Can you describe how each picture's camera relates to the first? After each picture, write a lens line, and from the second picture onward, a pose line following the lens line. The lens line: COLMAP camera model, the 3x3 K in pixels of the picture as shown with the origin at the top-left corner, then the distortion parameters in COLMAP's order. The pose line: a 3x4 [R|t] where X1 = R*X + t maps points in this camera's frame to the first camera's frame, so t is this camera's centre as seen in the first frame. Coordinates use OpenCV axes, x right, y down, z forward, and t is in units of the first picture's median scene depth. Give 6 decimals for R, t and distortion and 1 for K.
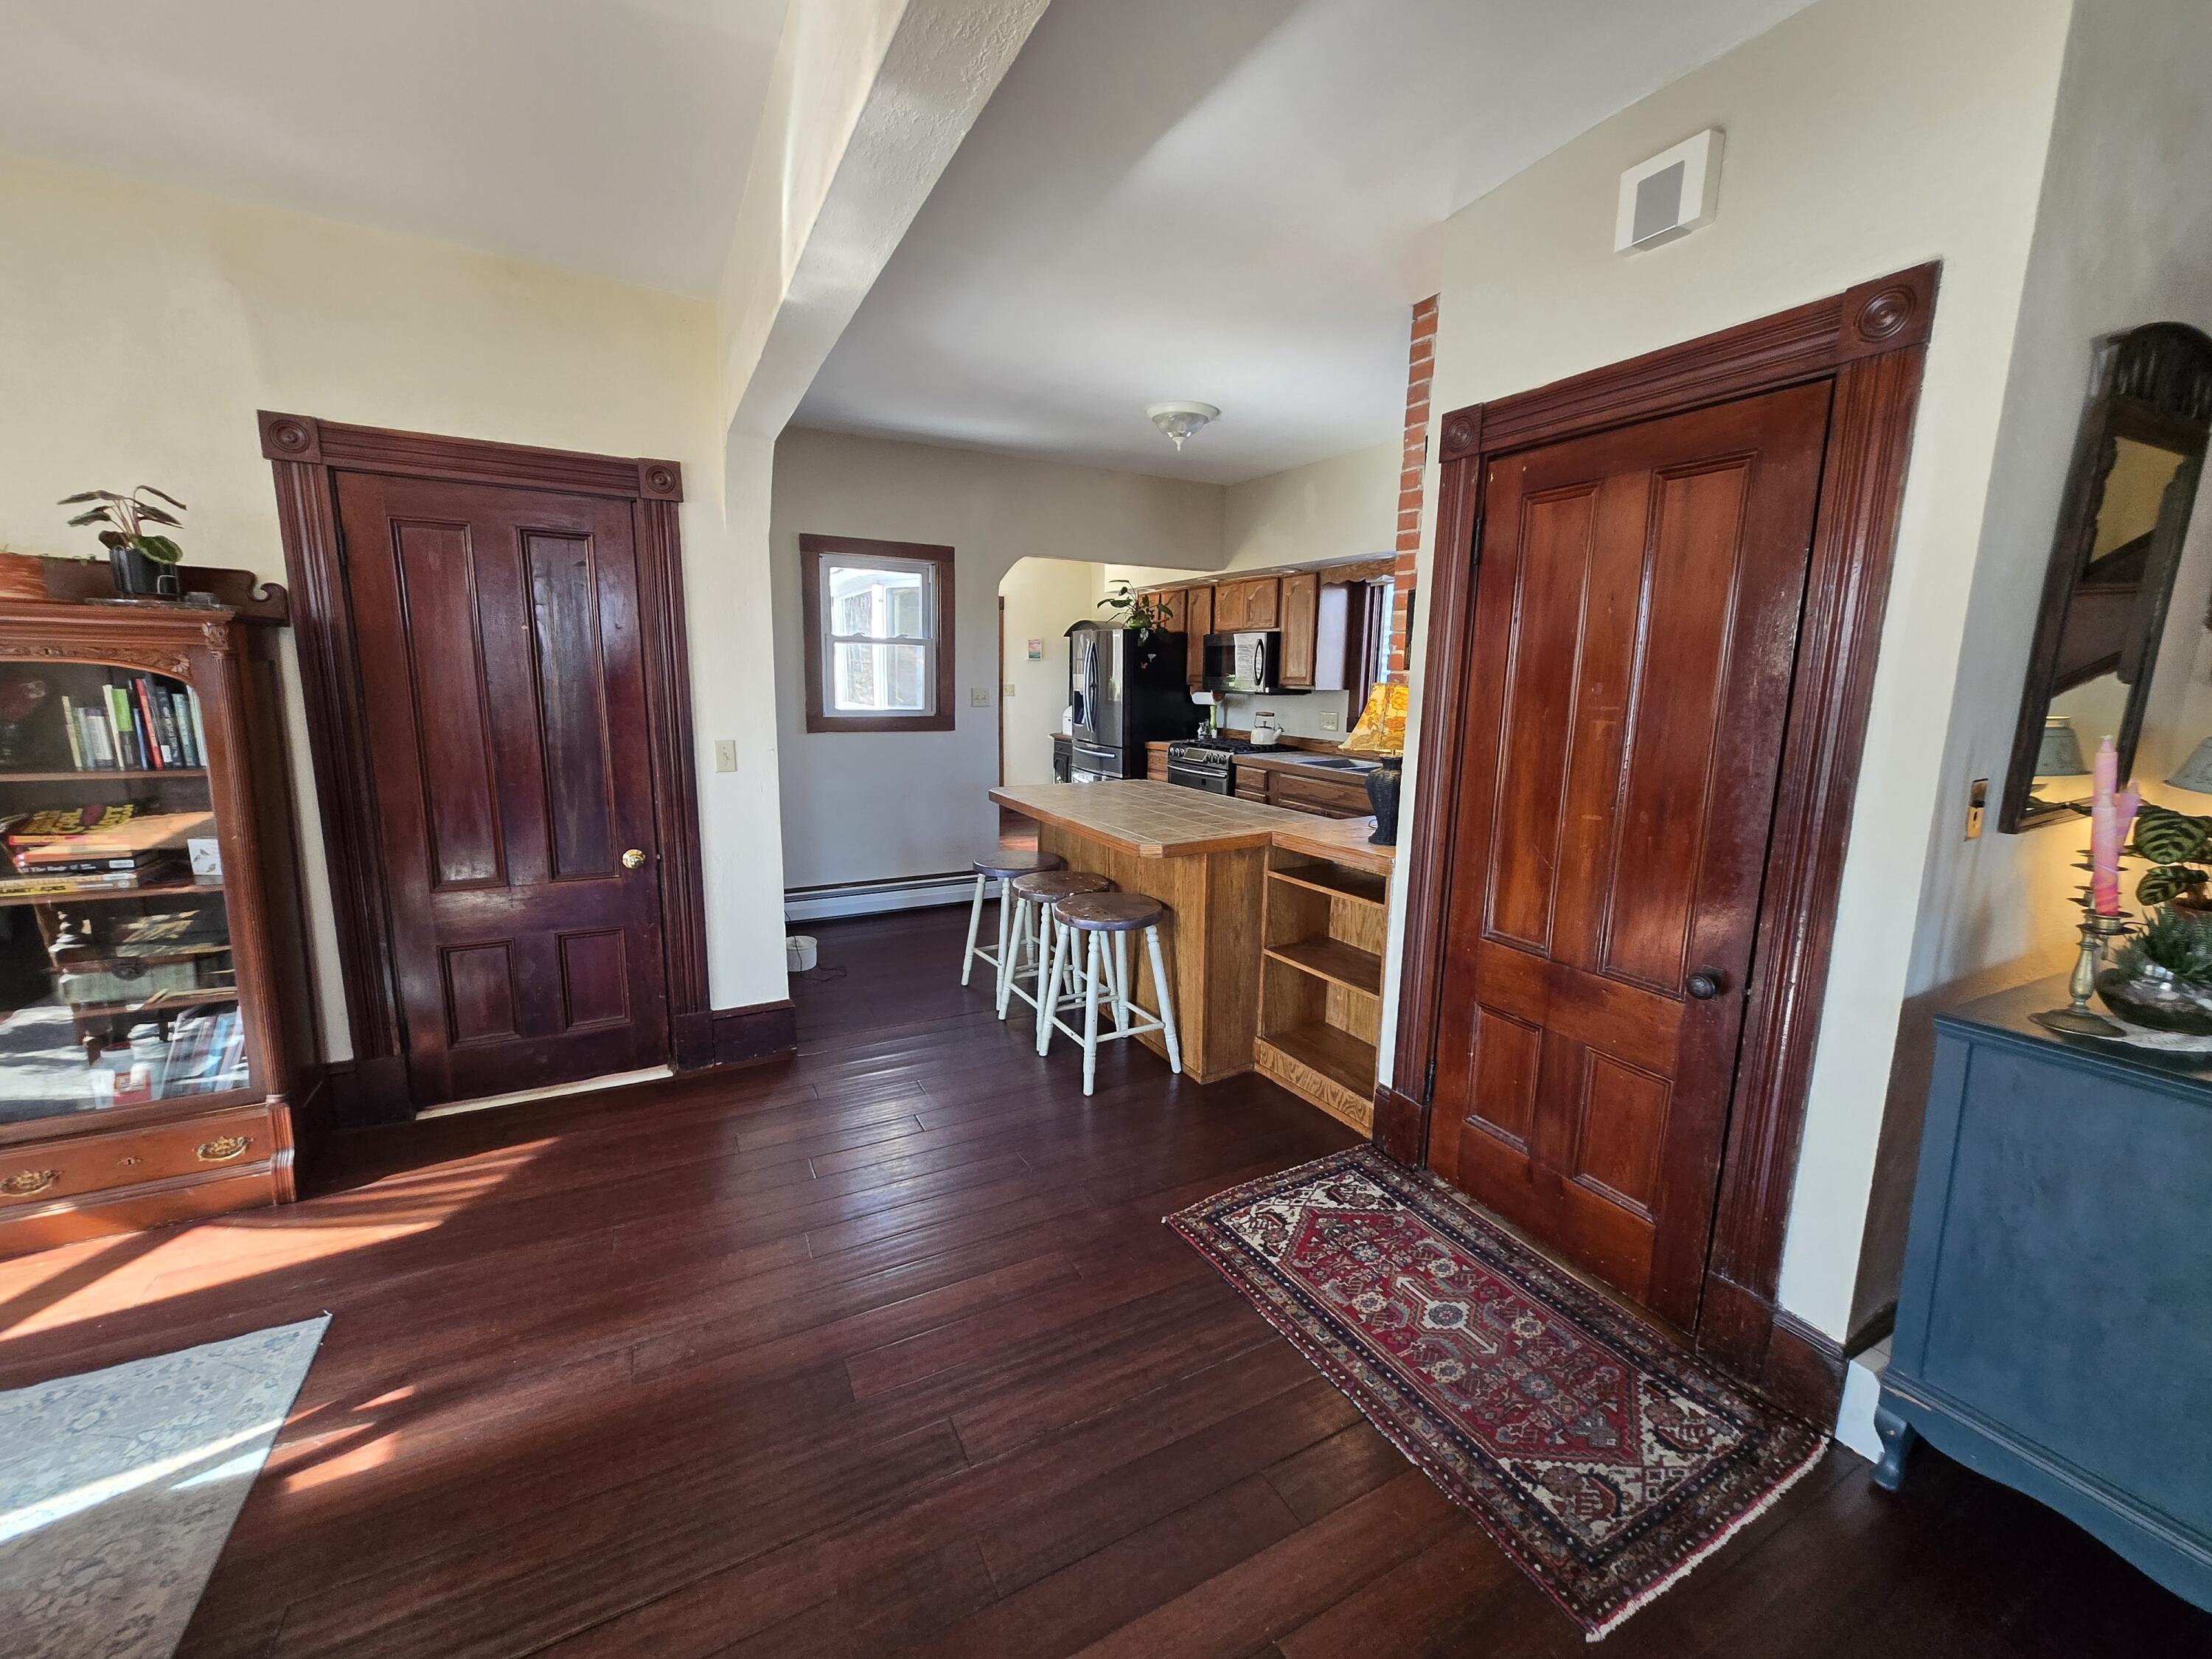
lens RADIAL K [[869.6, 0, 1112.9], [0, 869.6, 825.5], [0, 0, 1]] dist [0.007826, -0.002545]
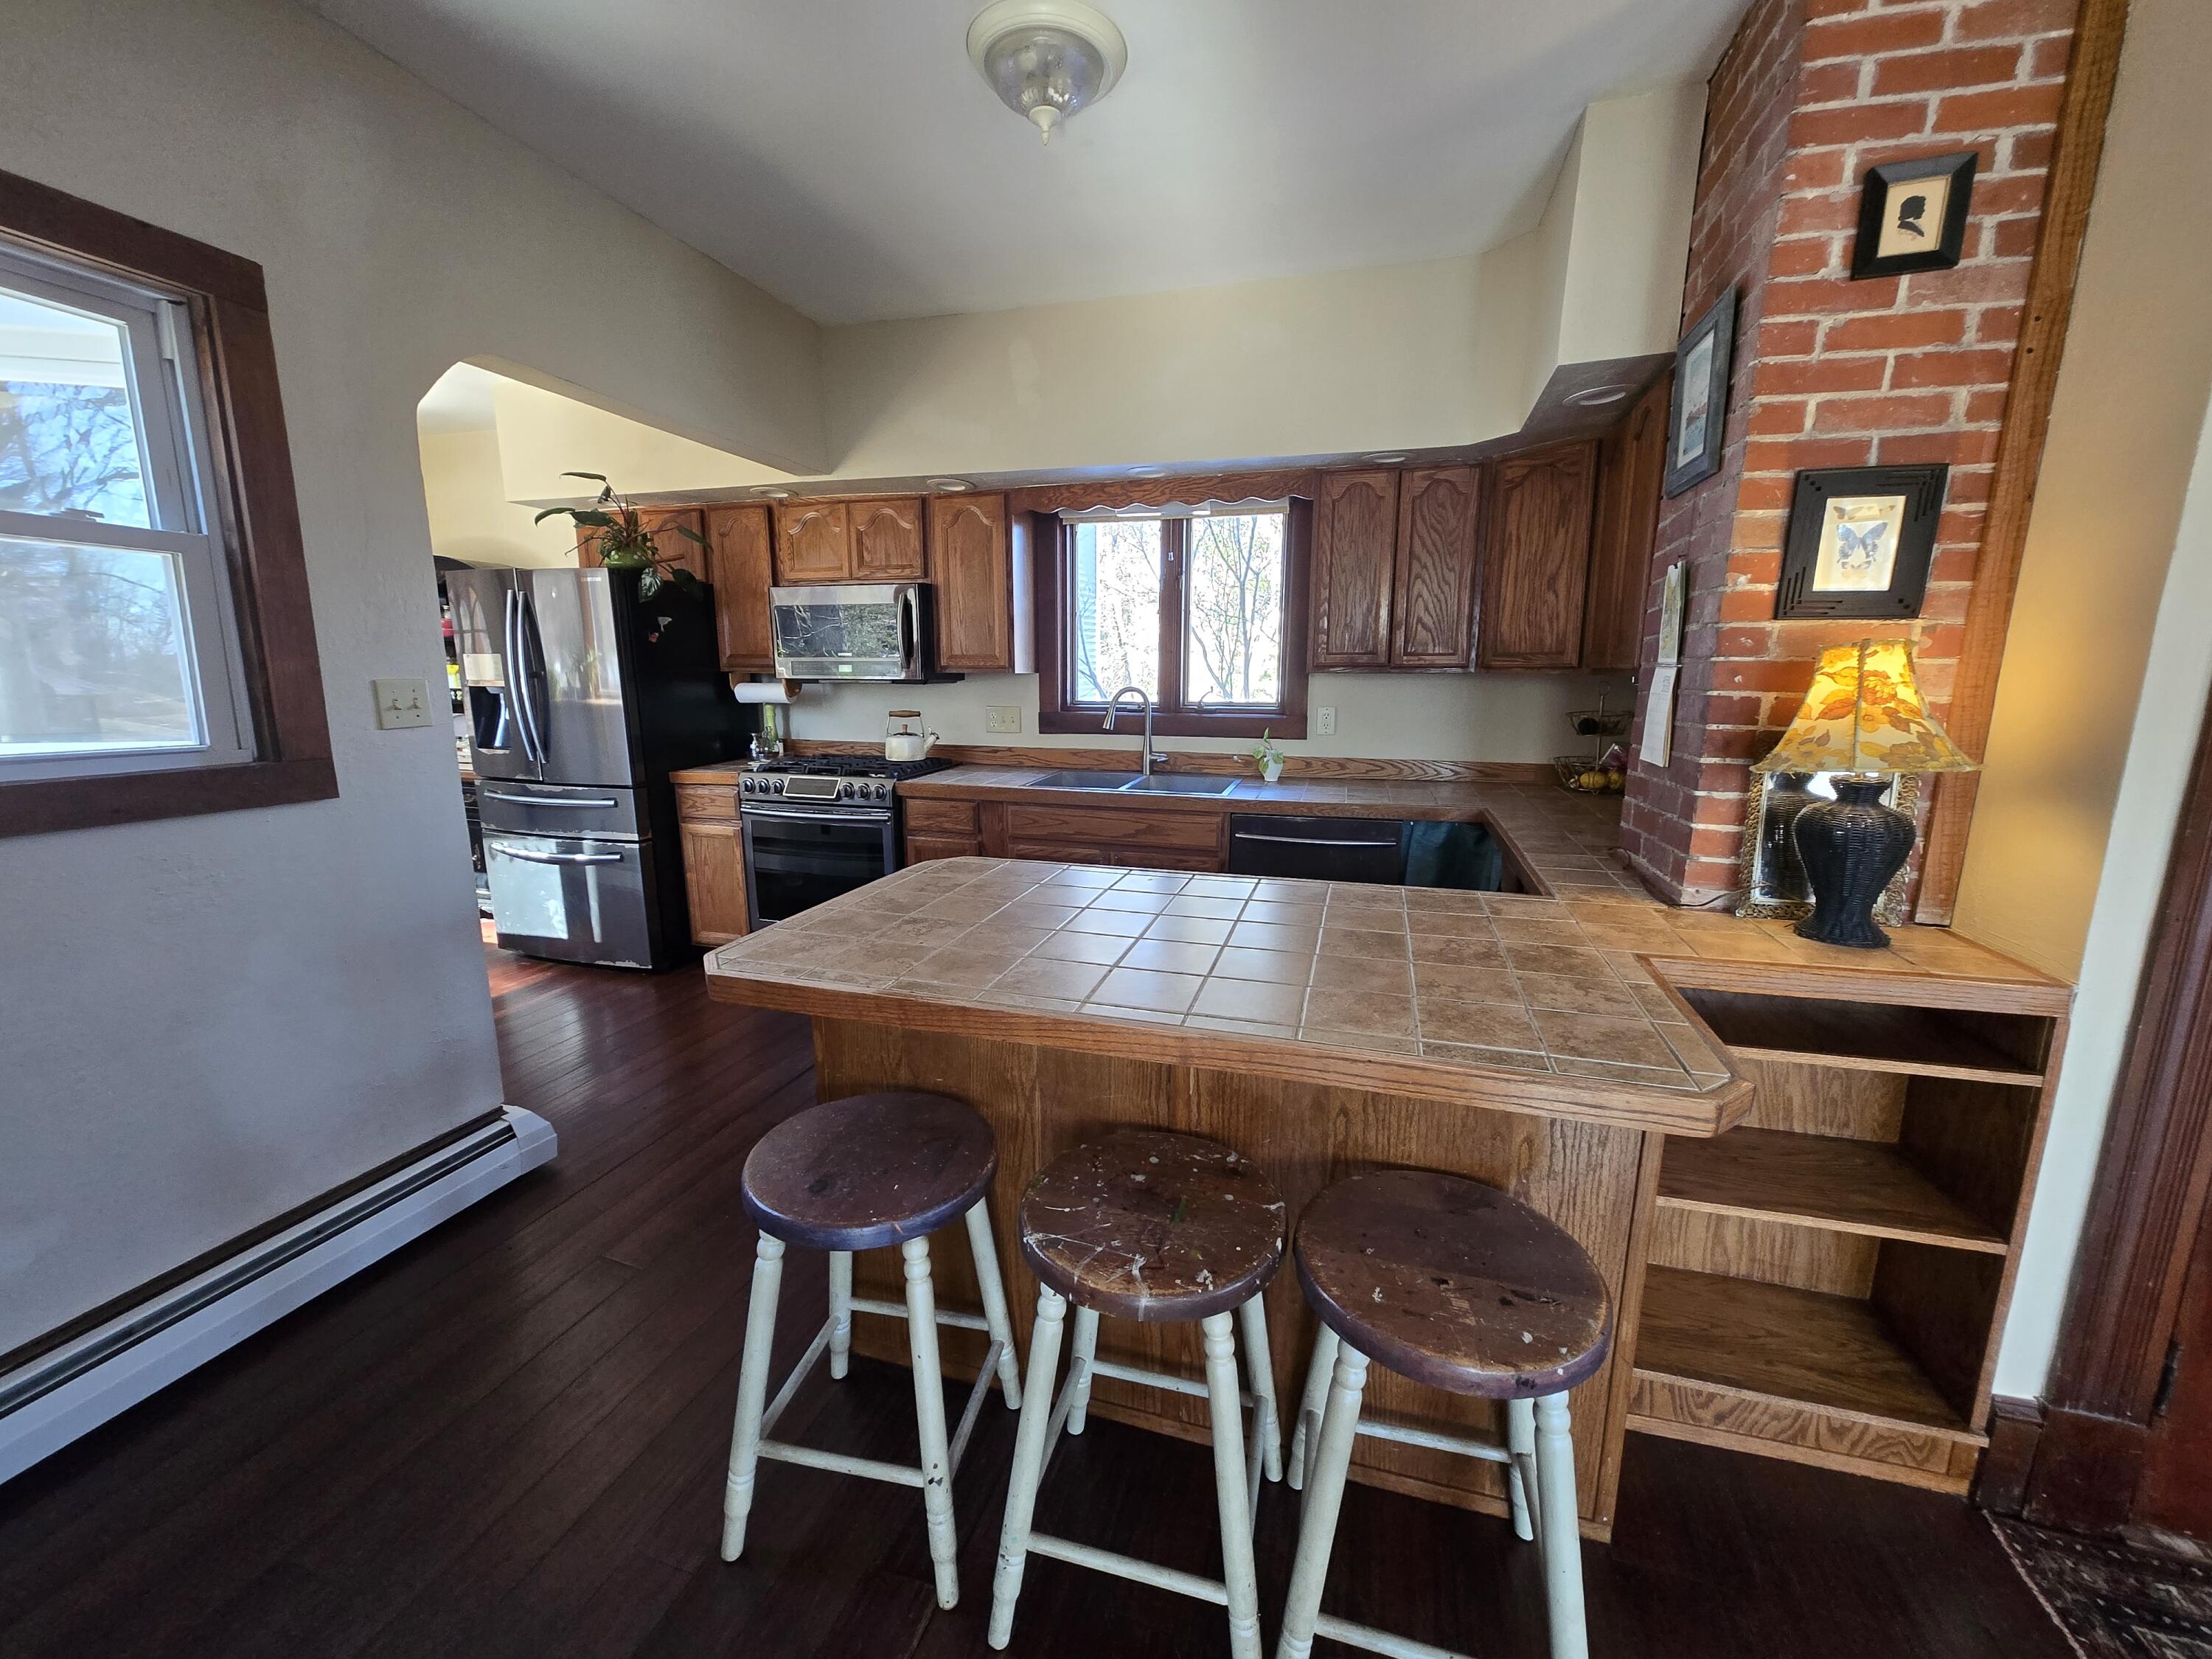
lens RADIAL K [[869.6, 0, 1115.1], [0, 869.6, 831.2], [0, 0, 1]] dist [0.007826, -0.002545]
pose [[0.709231, -0.139428, 0.691051, -0.371366], [0.128072, 0.989418, 0.068186, -0.140735], [-0.693245, 0.040145, 0.719583, 0.920359]]
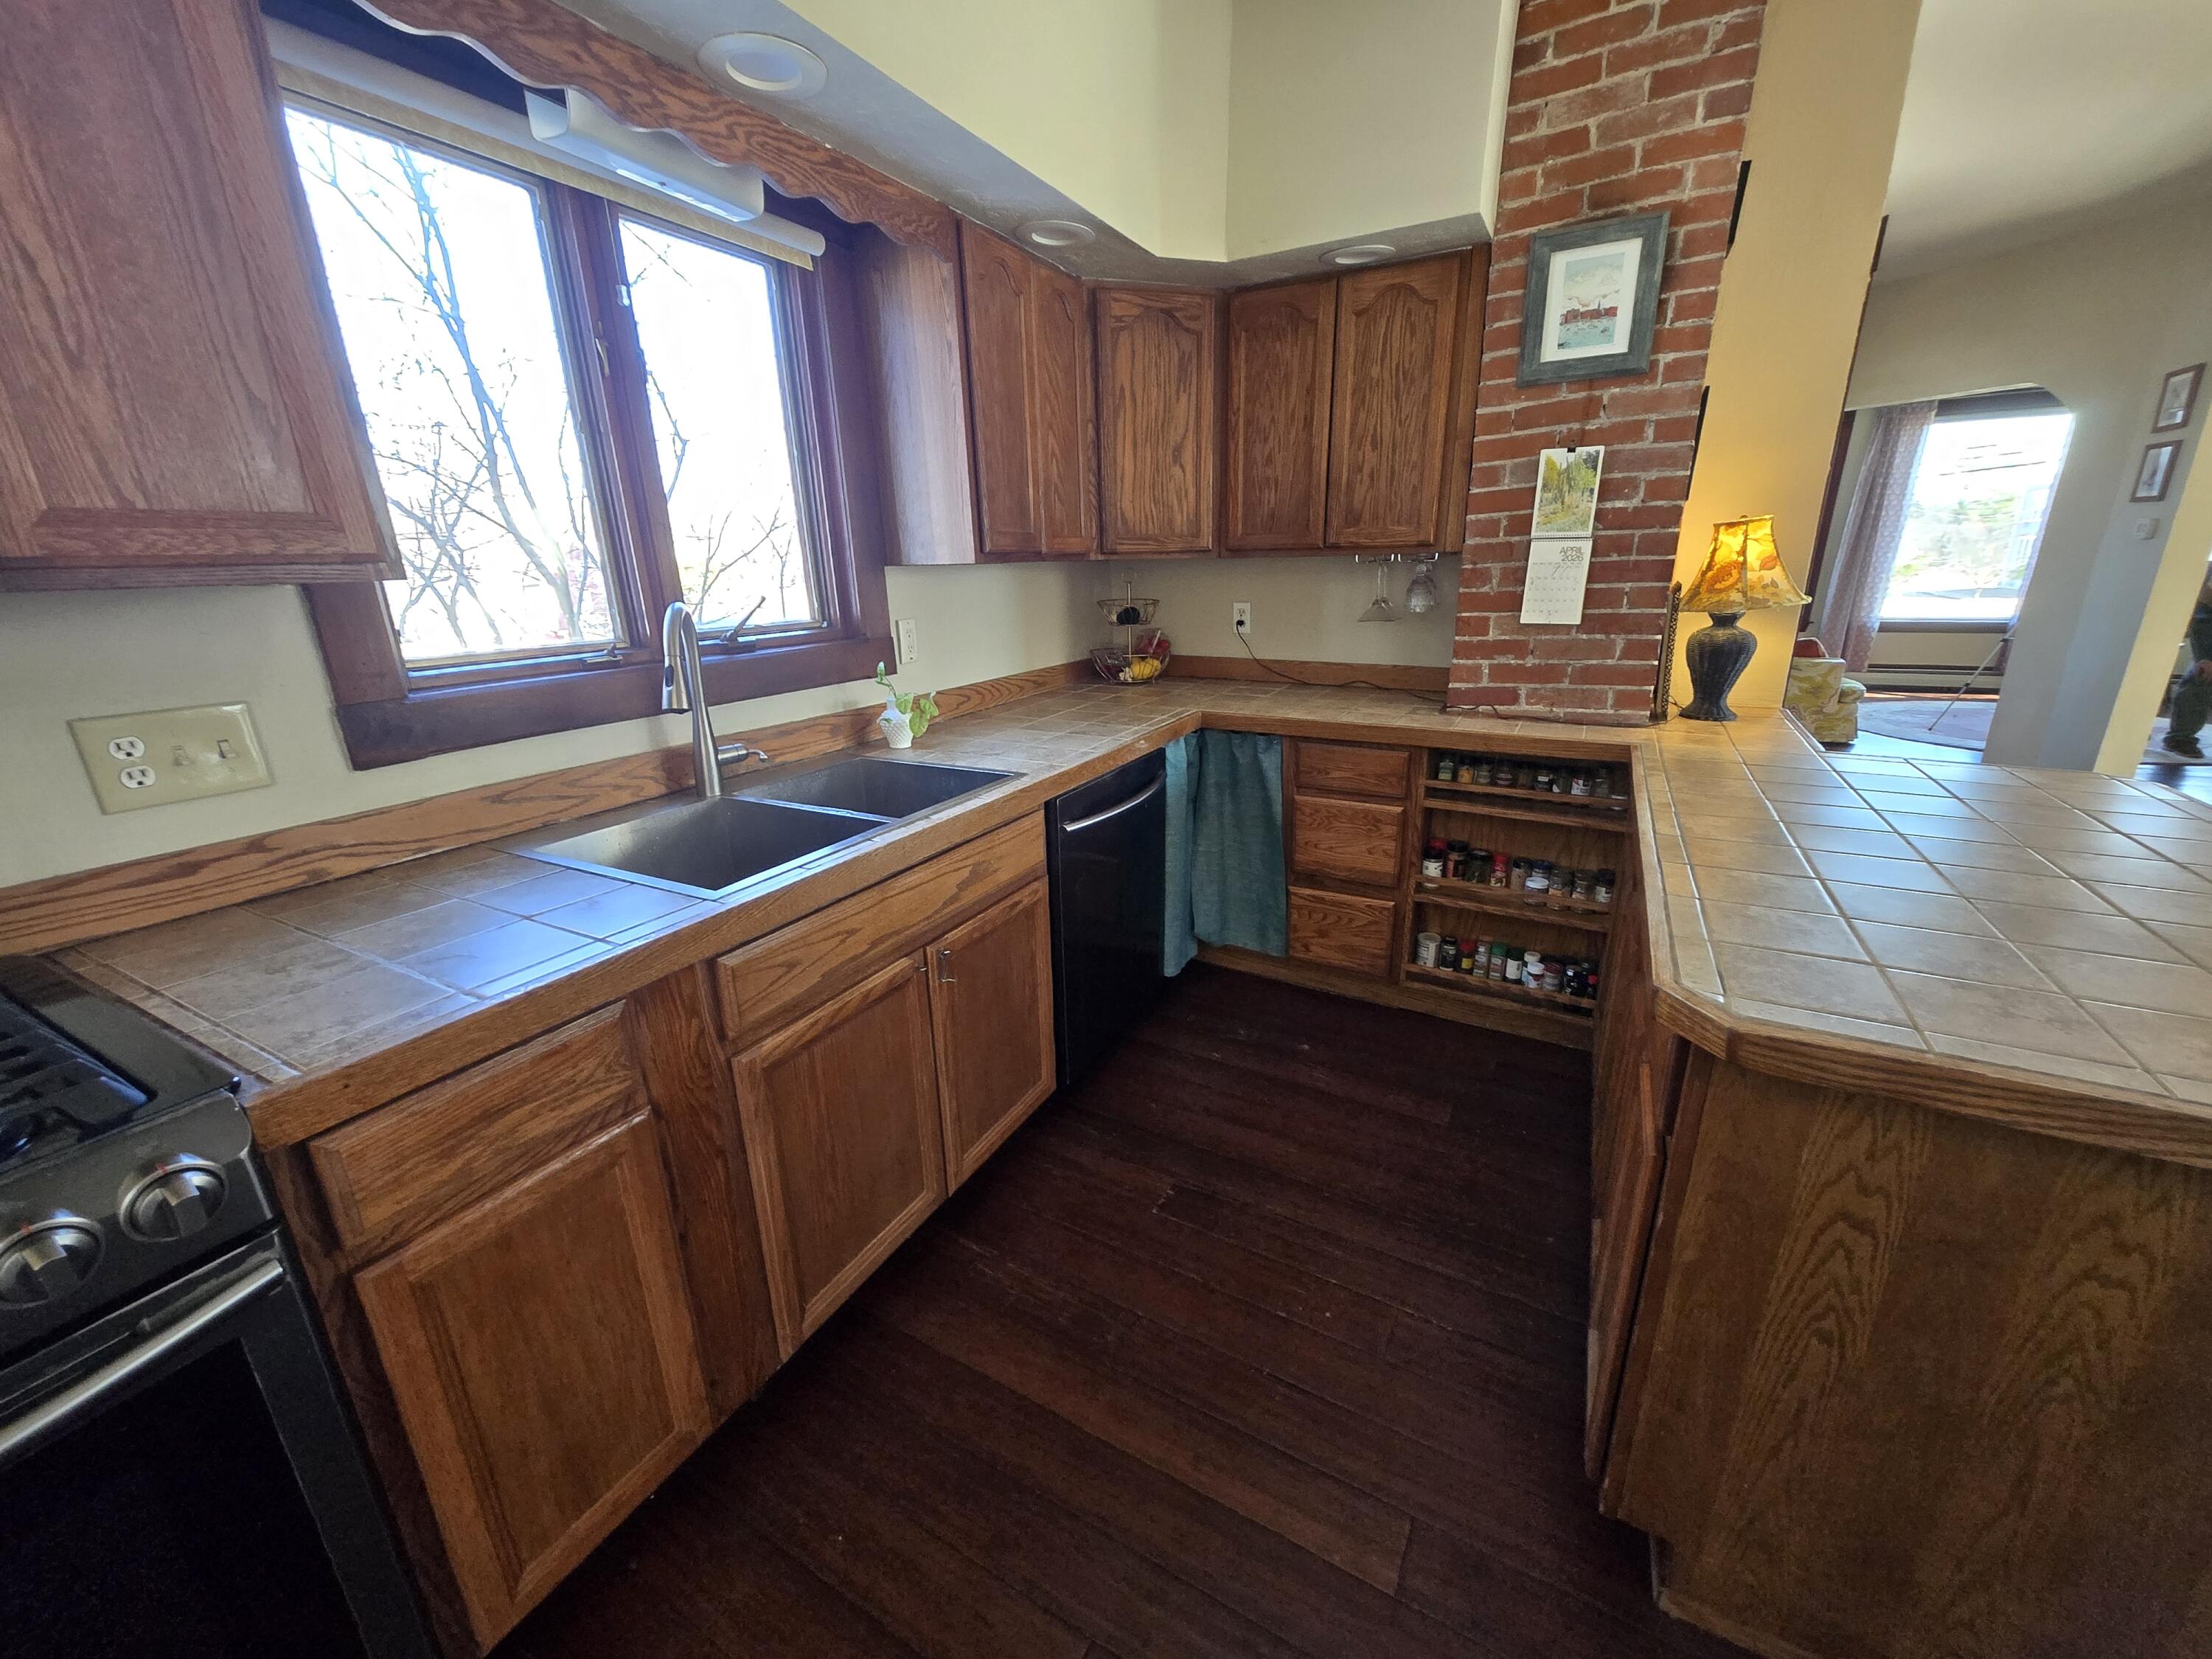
lens RADIAL K [[869.6, 0, 1104.7], [0, 869.6, 834.3], [0, 0, 1]] dist [0.007826, -0.002545]
pose [[-0.547913, -0.262188, 0.794386, -0.066176], [0.154102, 0.901728, 0.403906, -0.315337], [-0.822219, 0.343722, -0.453665, 1.913211]]
